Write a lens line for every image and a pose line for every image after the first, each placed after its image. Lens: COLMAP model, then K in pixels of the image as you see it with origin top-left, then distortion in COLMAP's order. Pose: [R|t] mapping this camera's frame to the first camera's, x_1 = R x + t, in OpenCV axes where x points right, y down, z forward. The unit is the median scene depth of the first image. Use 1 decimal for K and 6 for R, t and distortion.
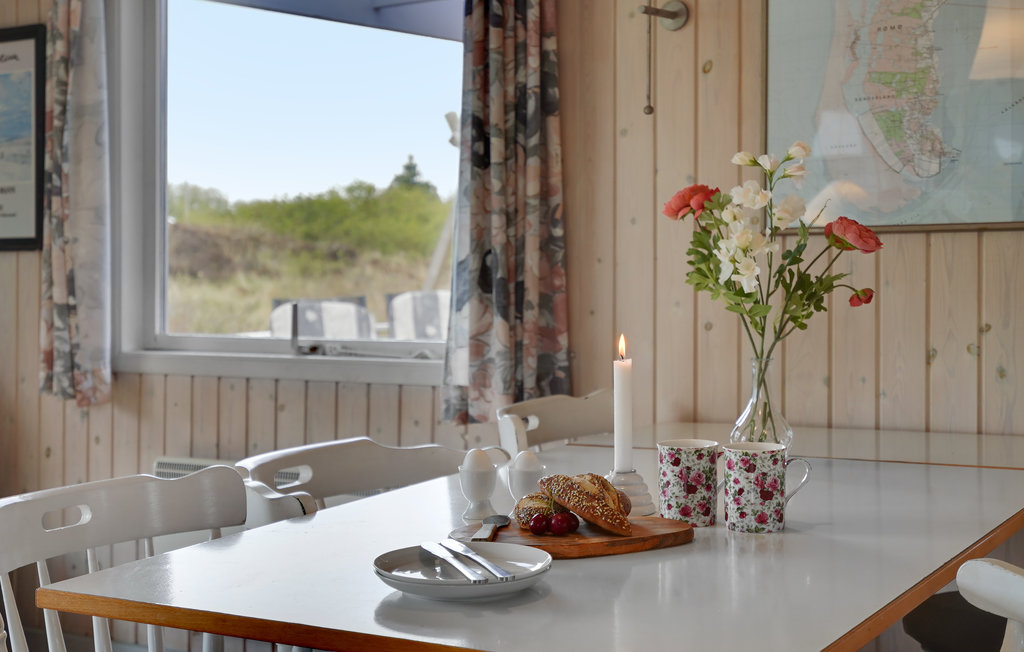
lens RADIAL K [[1463.7, 0, 444.6], [0, 1463.7, 325.1], [0, 0, 1]] dist [-0.031294, -0.024236]
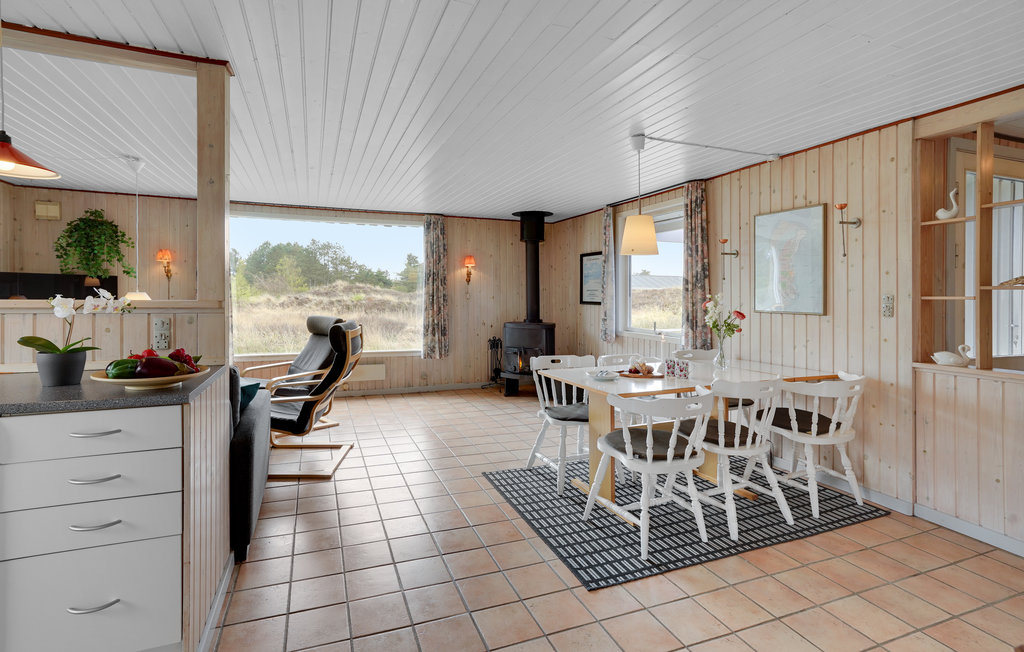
lens RADIAL K [[486.0, 0, 507.2], [0, 486.0, 302.6], [0, 0, 1]] dist [-0.001541, -0.000164]
pose [[0.814236, 0.034580, -0.579504, 0.399727], [-0.050124, 0.998684, -0.010834, -0.037656], [0.578366, 0.037869, 0.814898, -0.373254]]
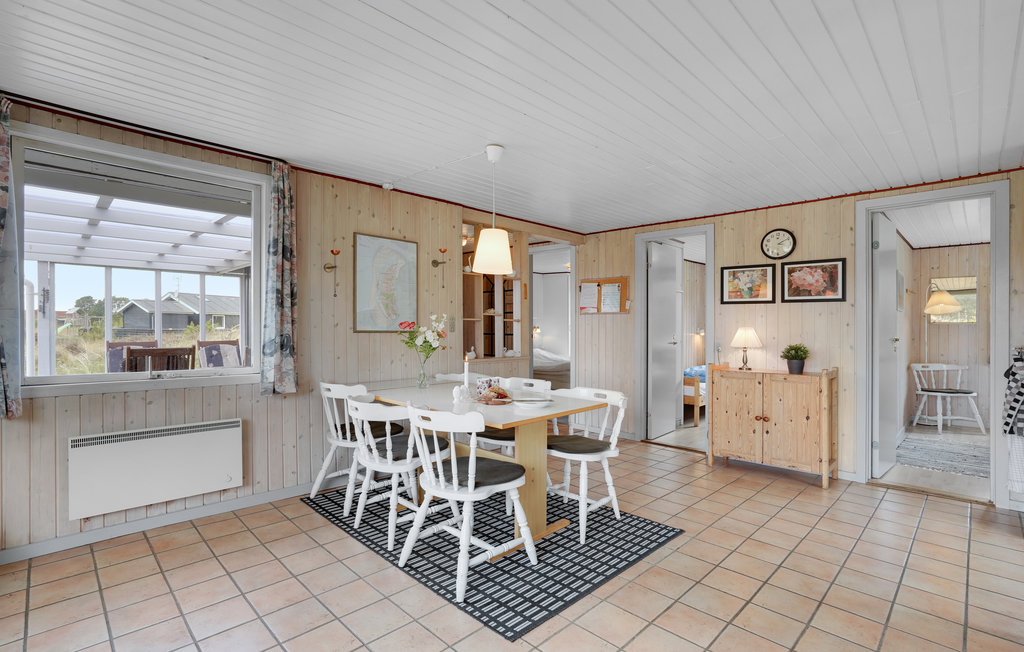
lens RADIAL K [[476.1, 0, 487.9], [0, 476.1, 329.9], [0, 0, 1]] dist [-0.000671, -0.000048]
pose [[0.228537, 0.010225, 0.973481, -0.819105], [0.022531, 0.999621, -0.015789, -0.037909], [-0.973274, 0.025542, 0.228221, 0.372705]]
